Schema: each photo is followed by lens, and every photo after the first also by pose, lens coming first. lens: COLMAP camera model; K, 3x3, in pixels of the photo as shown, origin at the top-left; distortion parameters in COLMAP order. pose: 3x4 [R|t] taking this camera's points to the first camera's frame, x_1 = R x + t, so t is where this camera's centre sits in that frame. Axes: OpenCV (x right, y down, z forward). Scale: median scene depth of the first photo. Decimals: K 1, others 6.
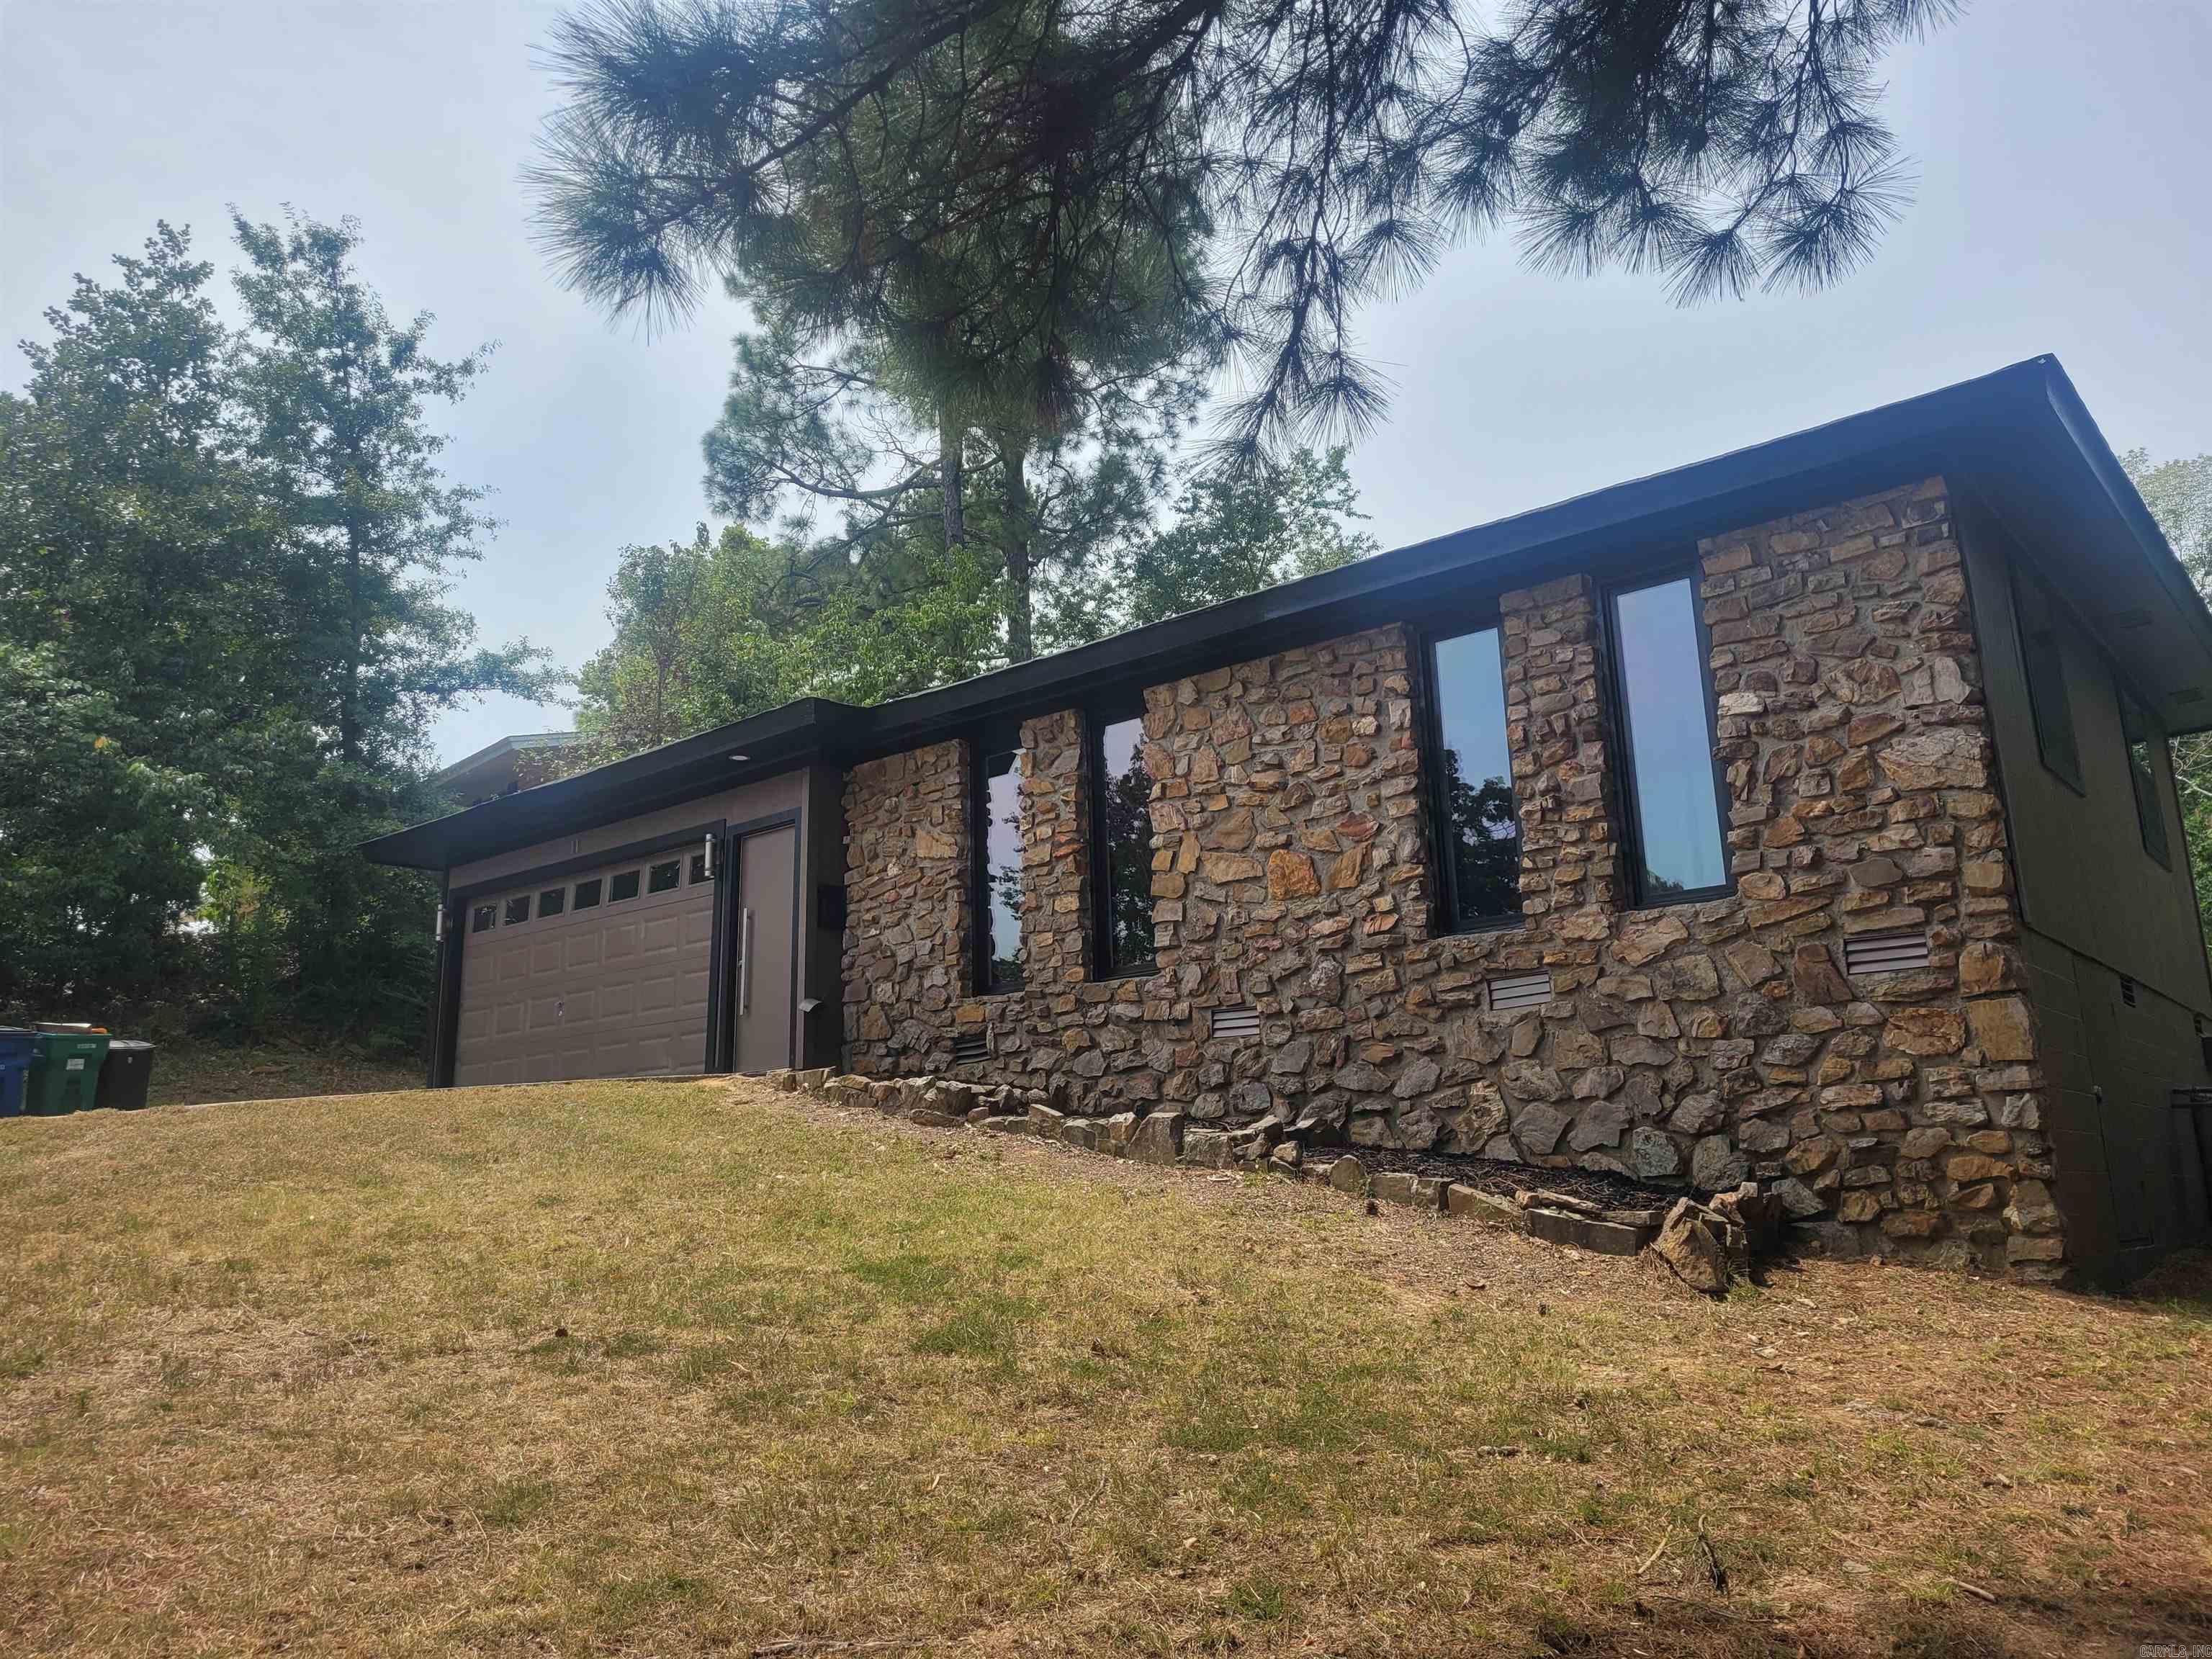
lens RADIAL K [[1668.7, 0, 1091.4], [0, 1668.7, 813.1], [0, 0, 1]] dist [0.046027, -0.035785]
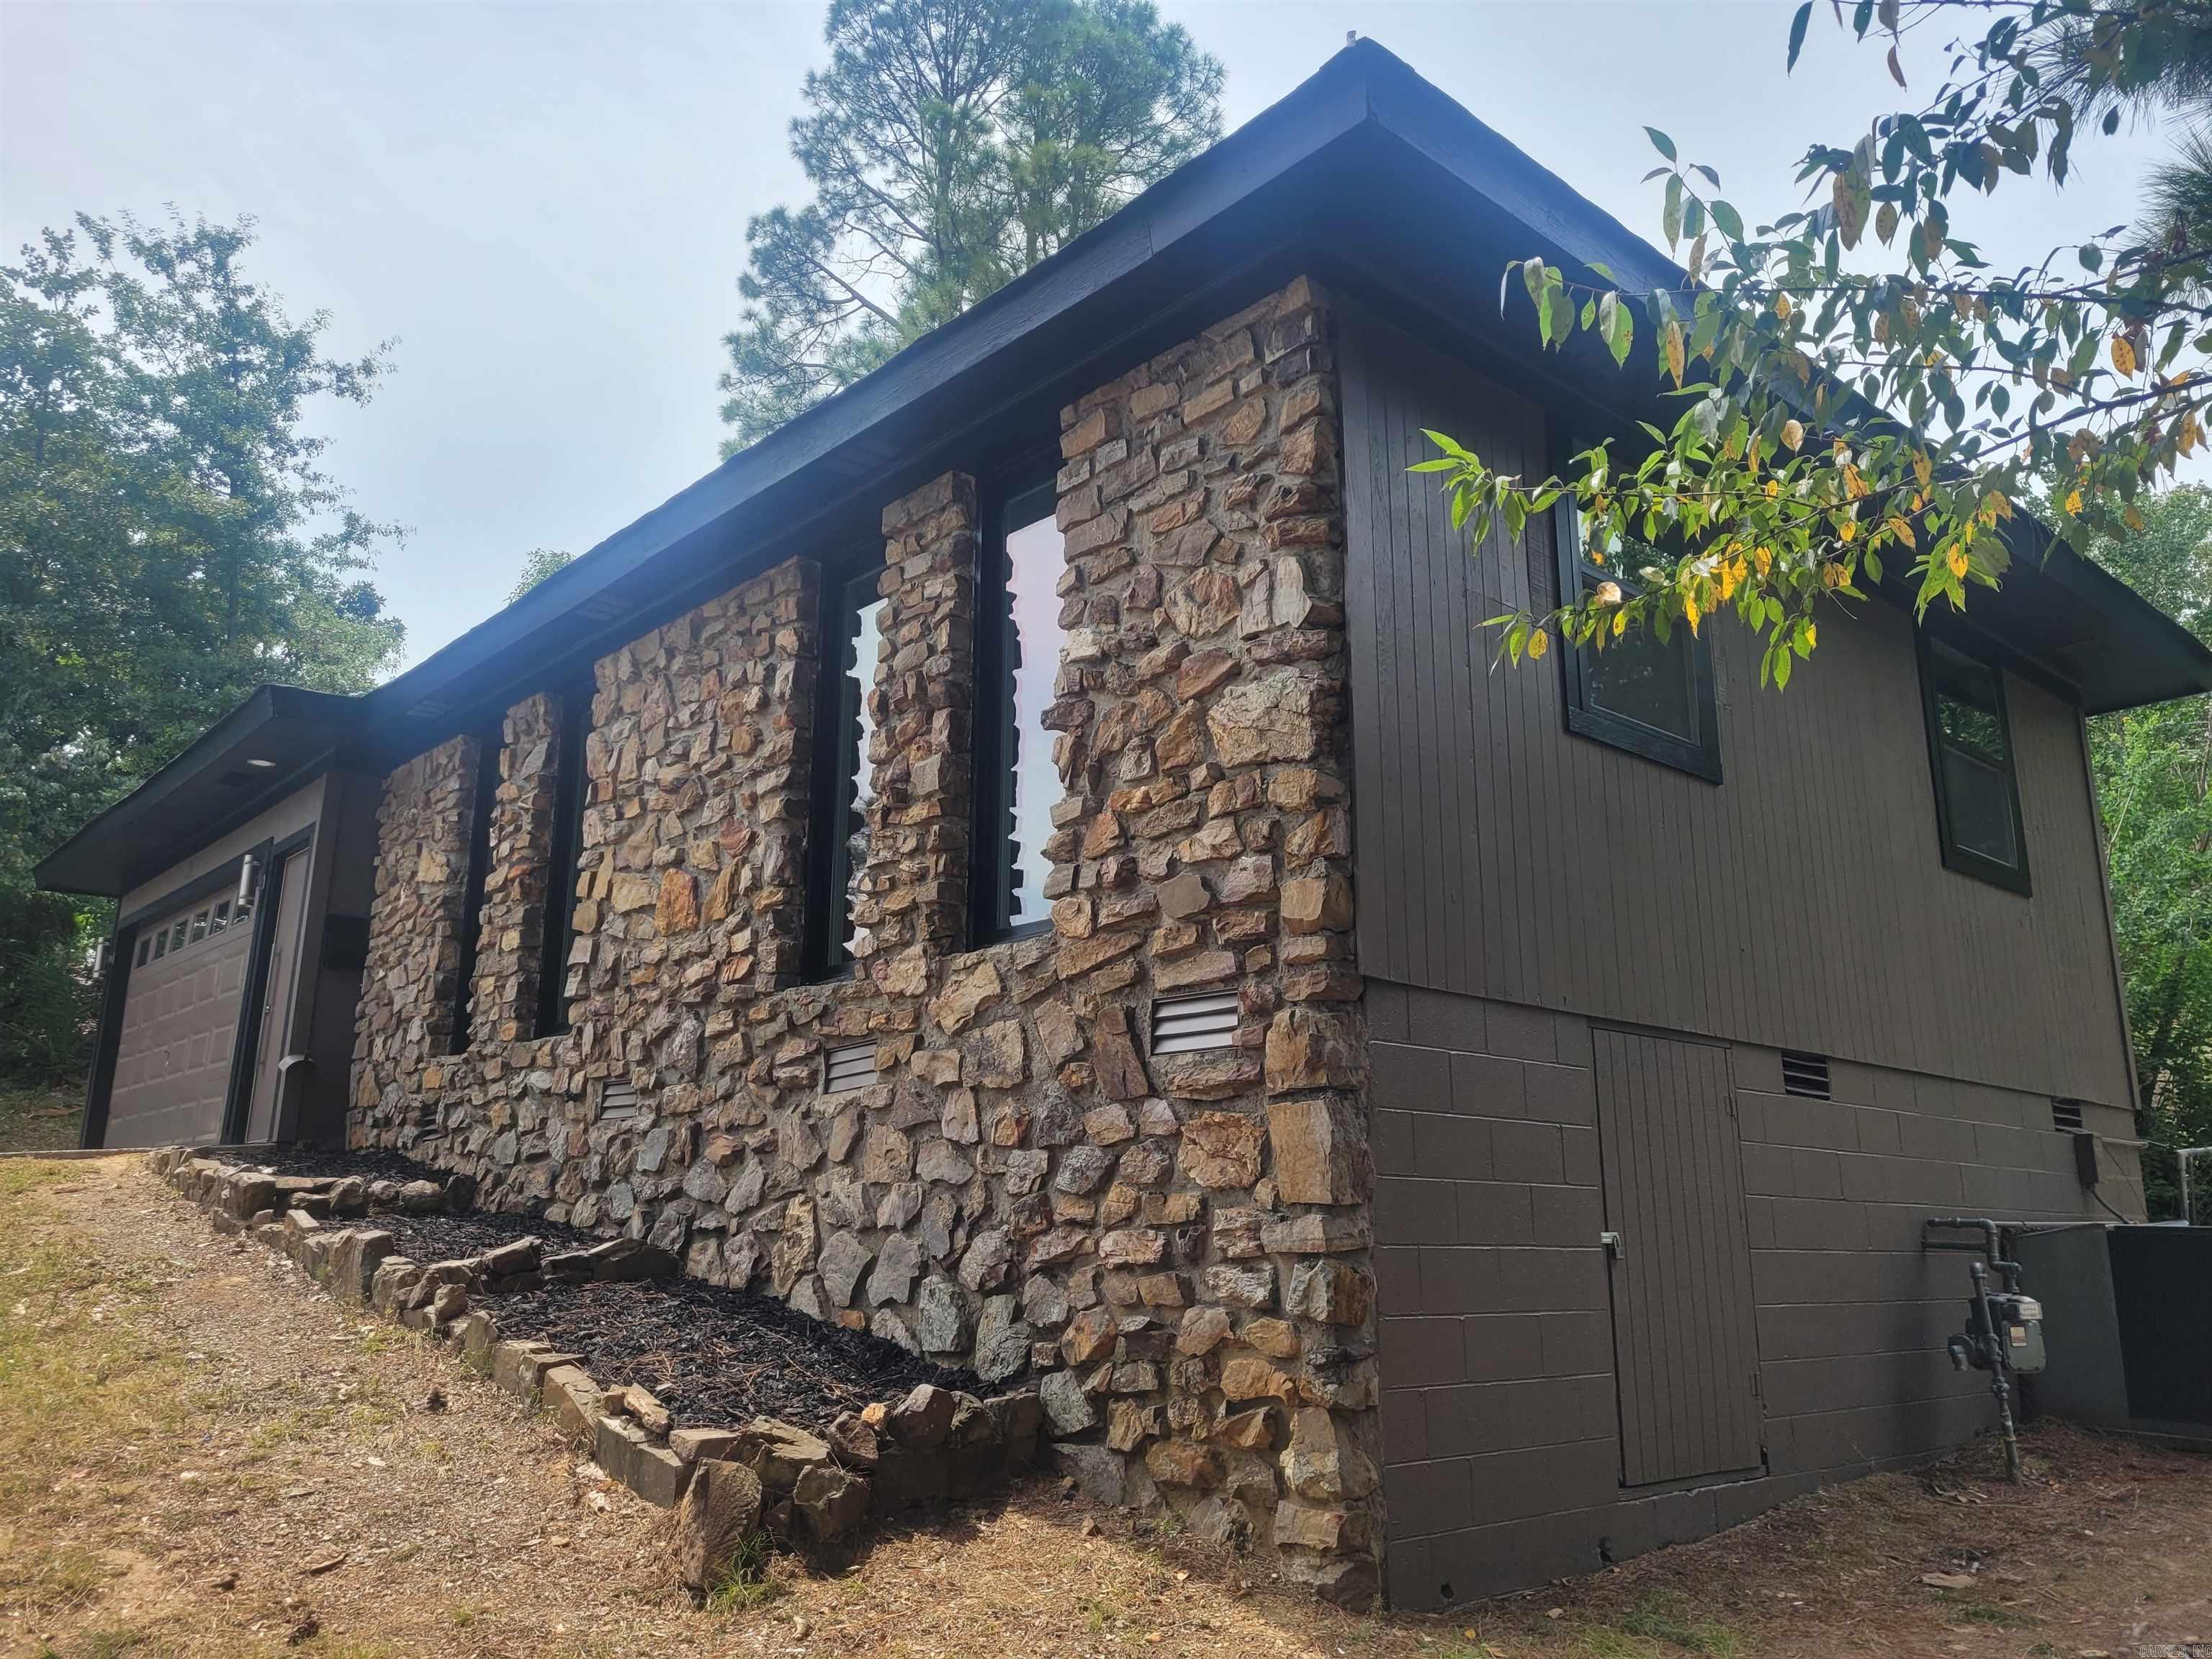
lens RADIAL K [[1668.7, 0, 1117.0], [0, 1668.7, 828.1], [0, 0, 1]] dist [0.046027, -0.035785]
pose [[0.989985, -0.007182, -0.140992, 0.477934], [0.005999, 0.999943, -0.008814, 0.013464], [0.141048, 0.007880, 0.989971, 0.331626]]
